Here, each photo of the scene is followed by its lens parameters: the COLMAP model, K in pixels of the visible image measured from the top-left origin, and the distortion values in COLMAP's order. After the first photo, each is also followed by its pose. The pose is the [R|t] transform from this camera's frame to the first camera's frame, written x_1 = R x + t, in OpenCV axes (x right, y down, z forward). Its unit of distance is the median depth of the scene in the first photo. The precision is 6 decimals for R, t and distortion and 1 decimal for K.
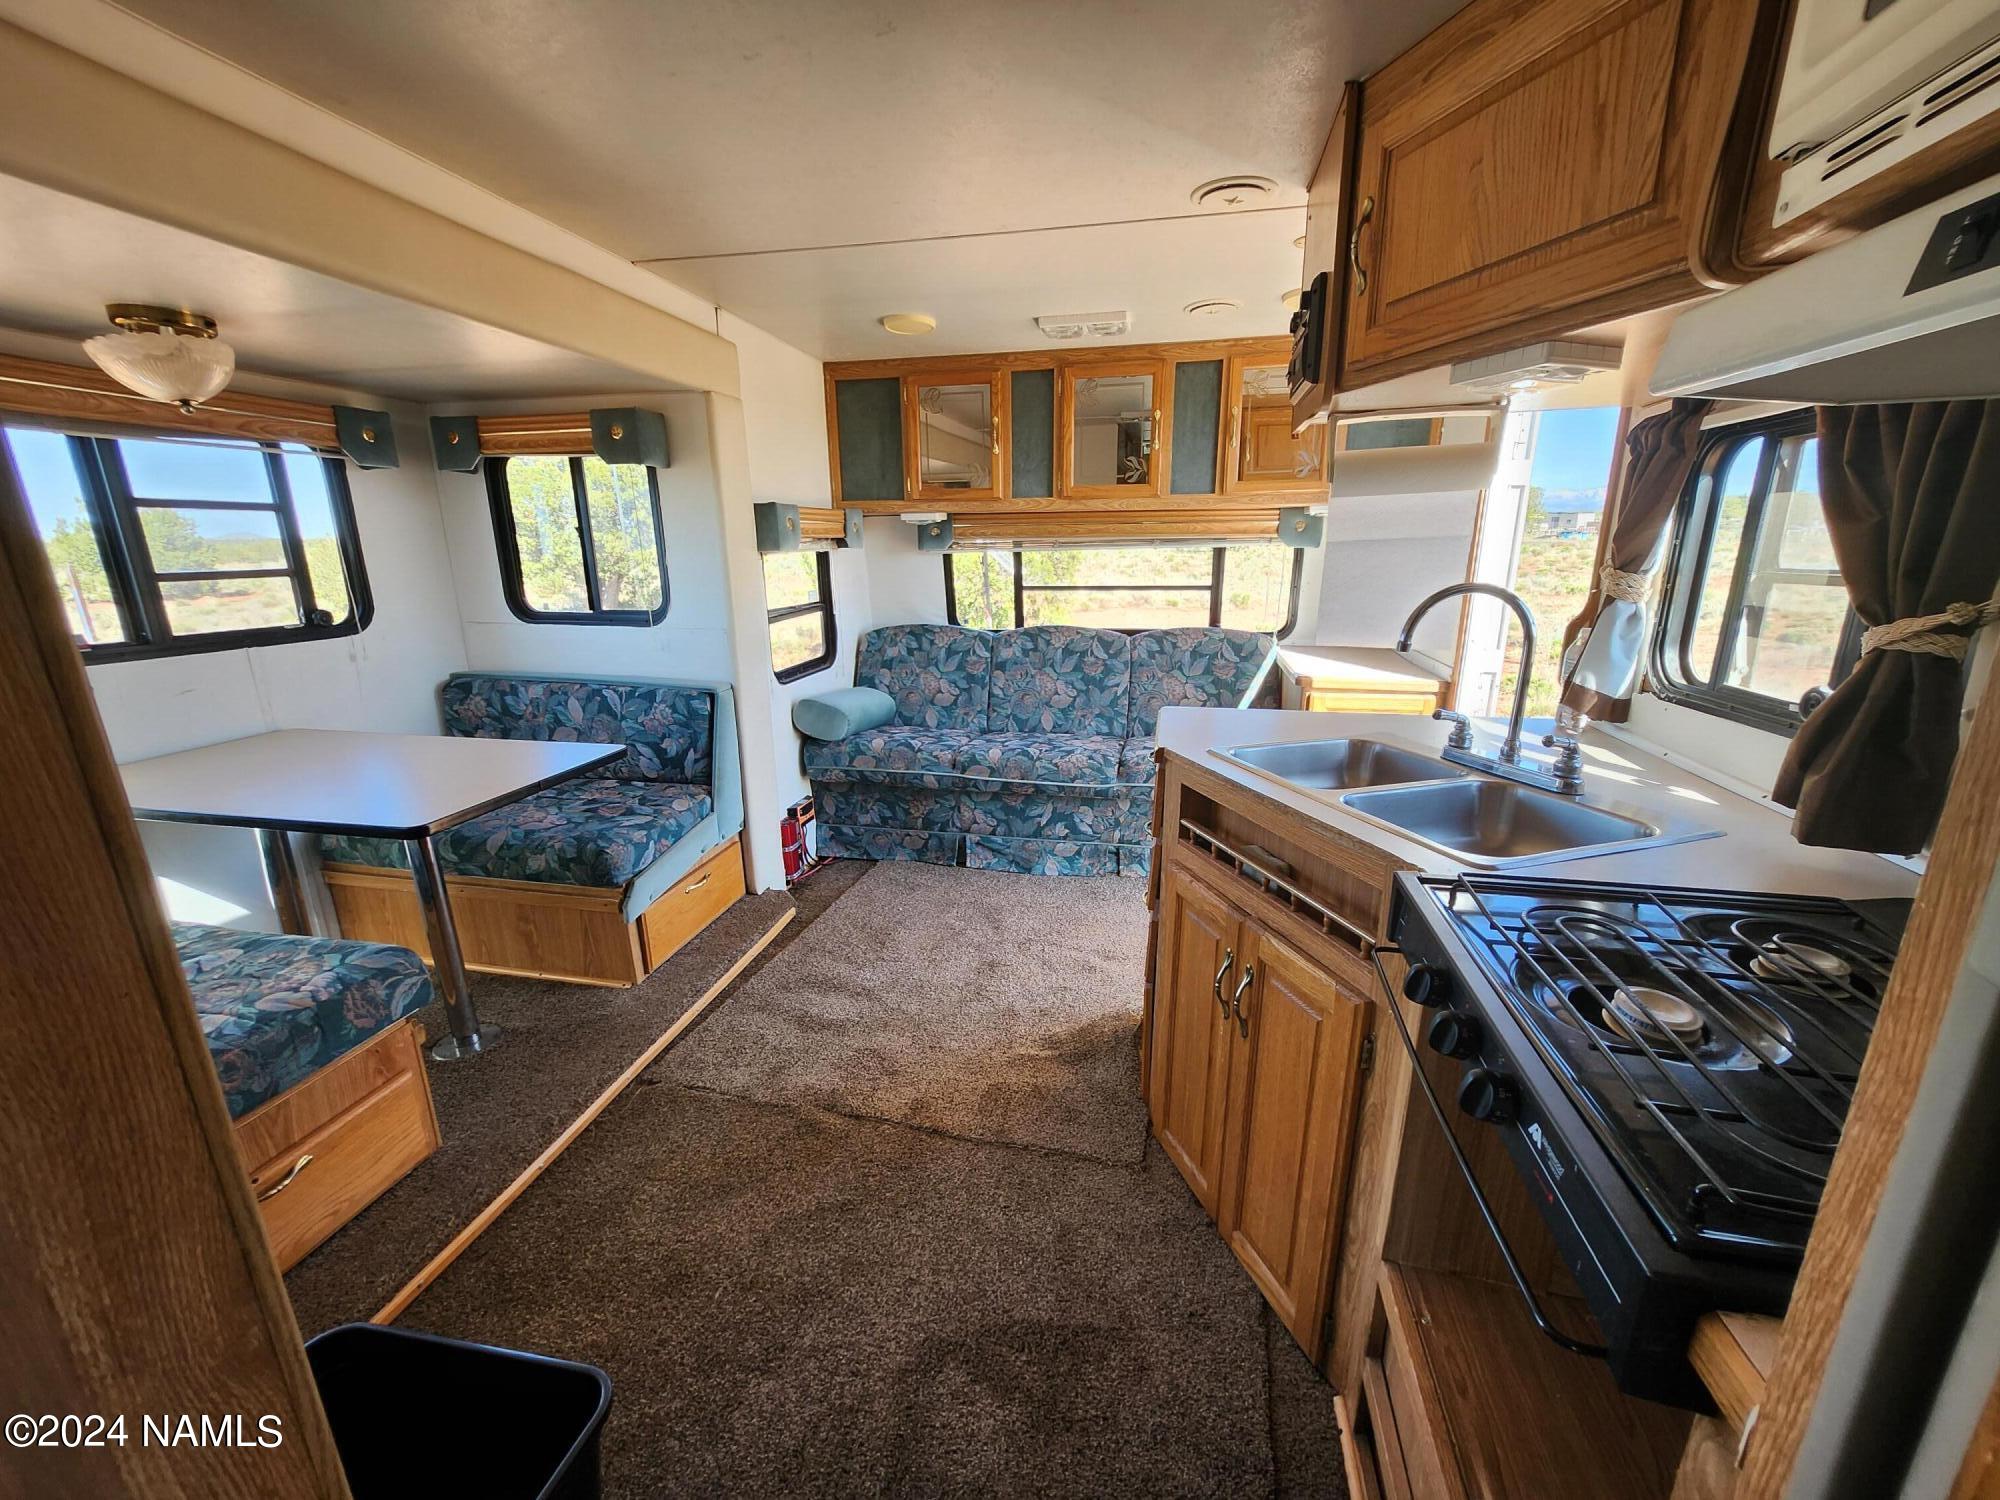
lens RADIAL K [[791.7, 0, 1000.0], [0, 791.7, 750.0], [0, 0, 1]] dist [0.000316, -0.000102]
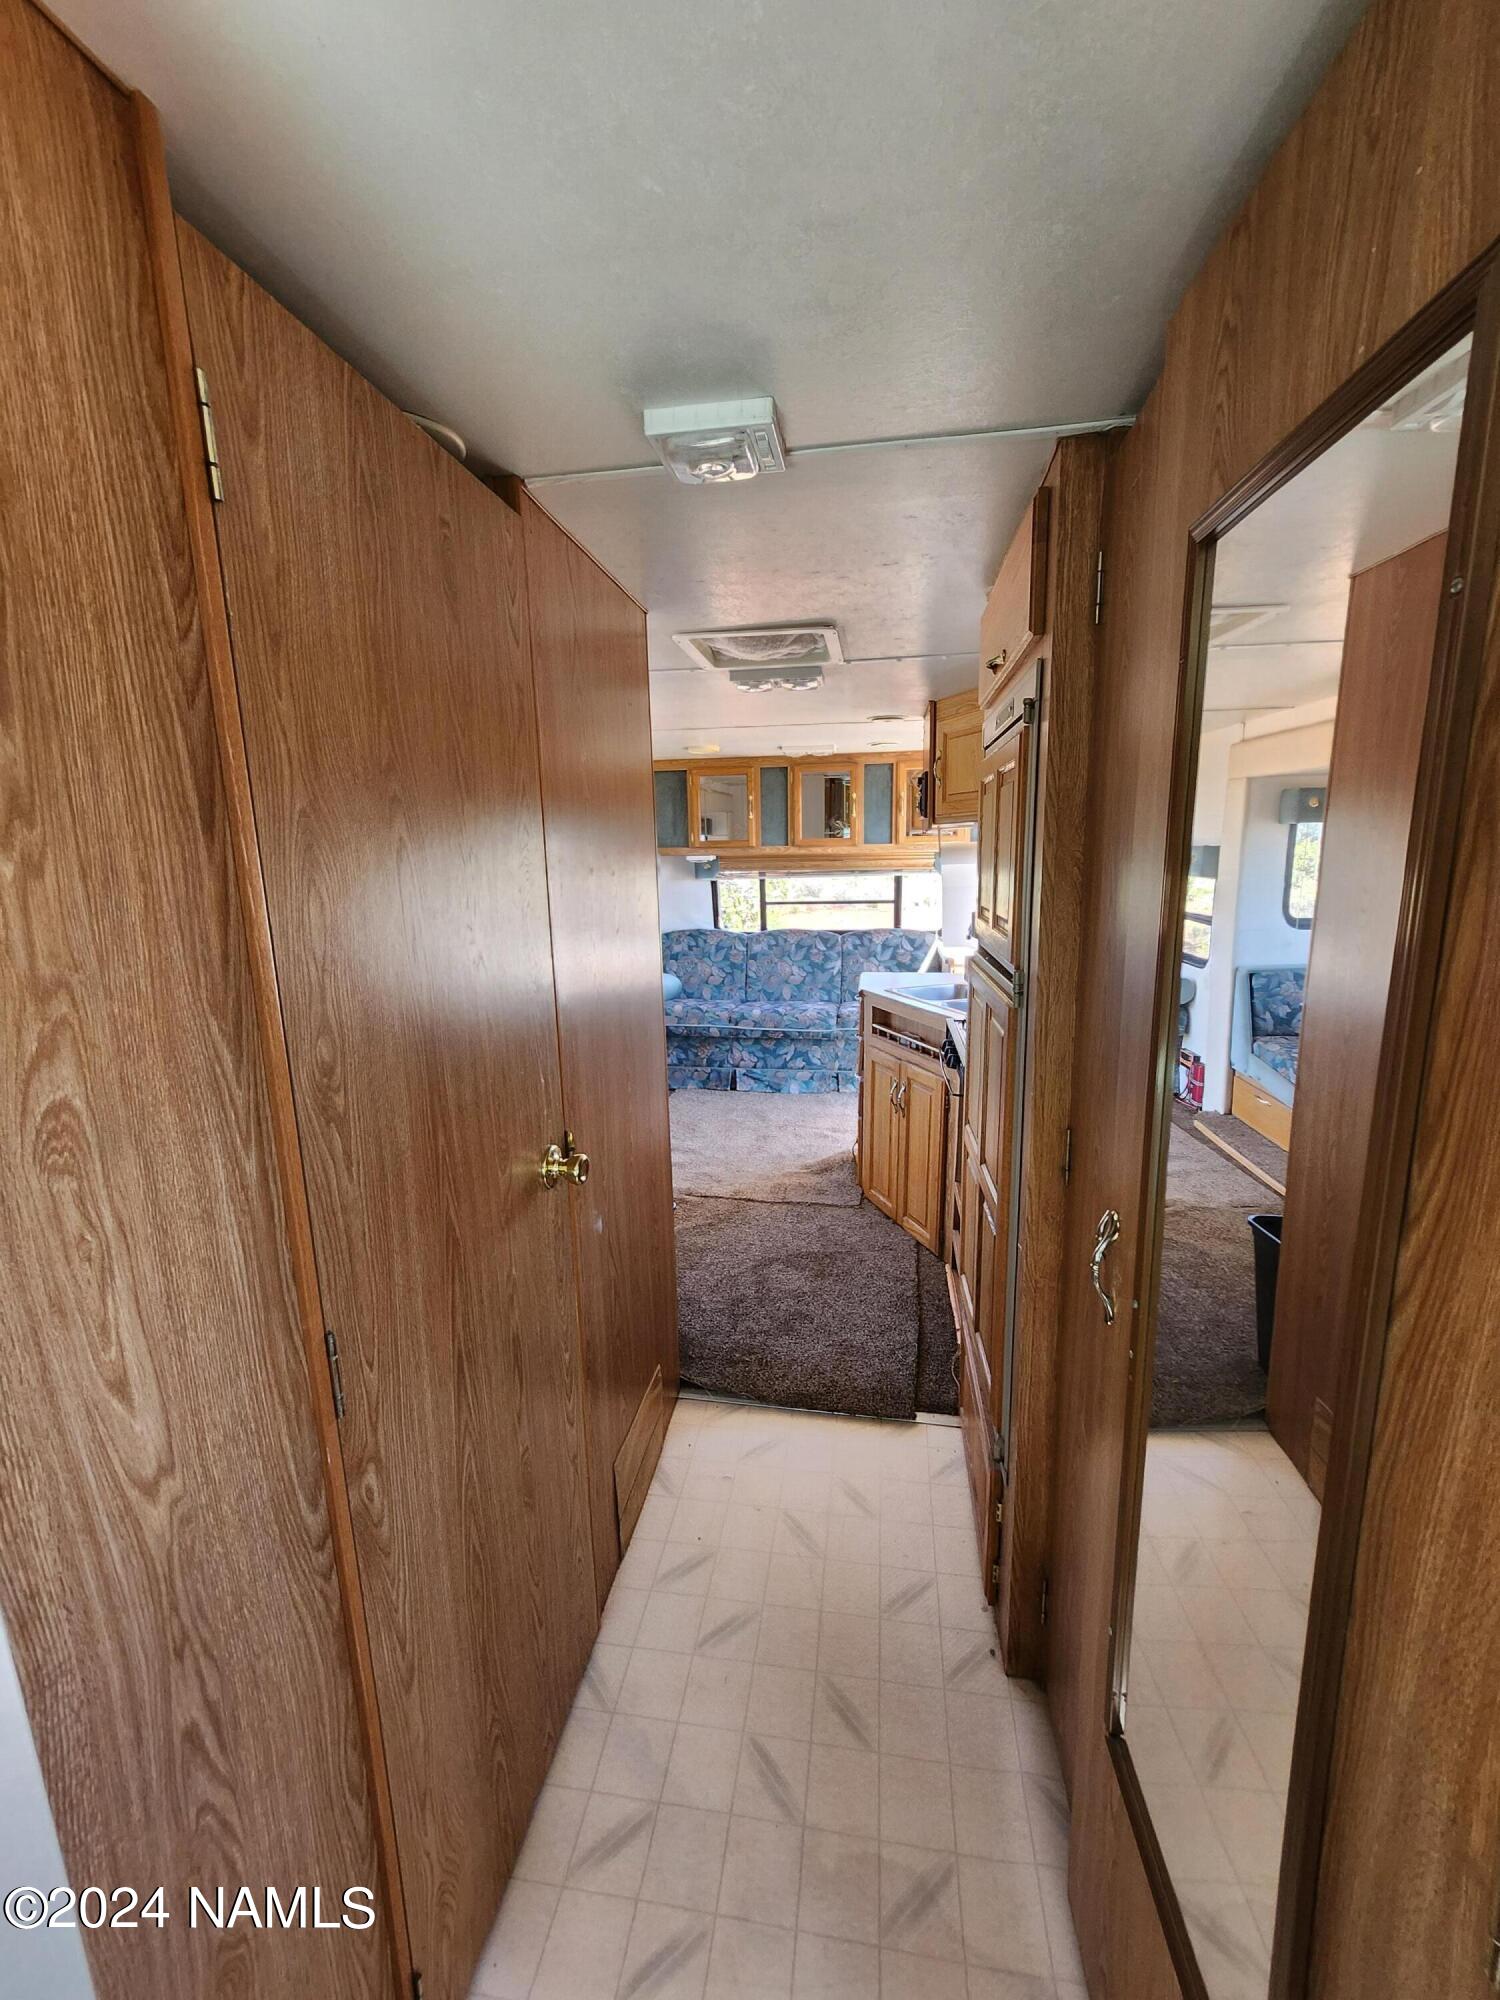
lens RADIAL K [[800.3, 0, 750.0], [0, 800.3, 1000.0], [0, 0, 1]] dist [-0.001553, -0.000216]
pose [[0.998221, -0.020629, 0.055947, -0.100499], [0.024191, 0.997672, -0.063760, 0.075726], [-0.054502, 0.065000, 0.996396, -0.521645]]
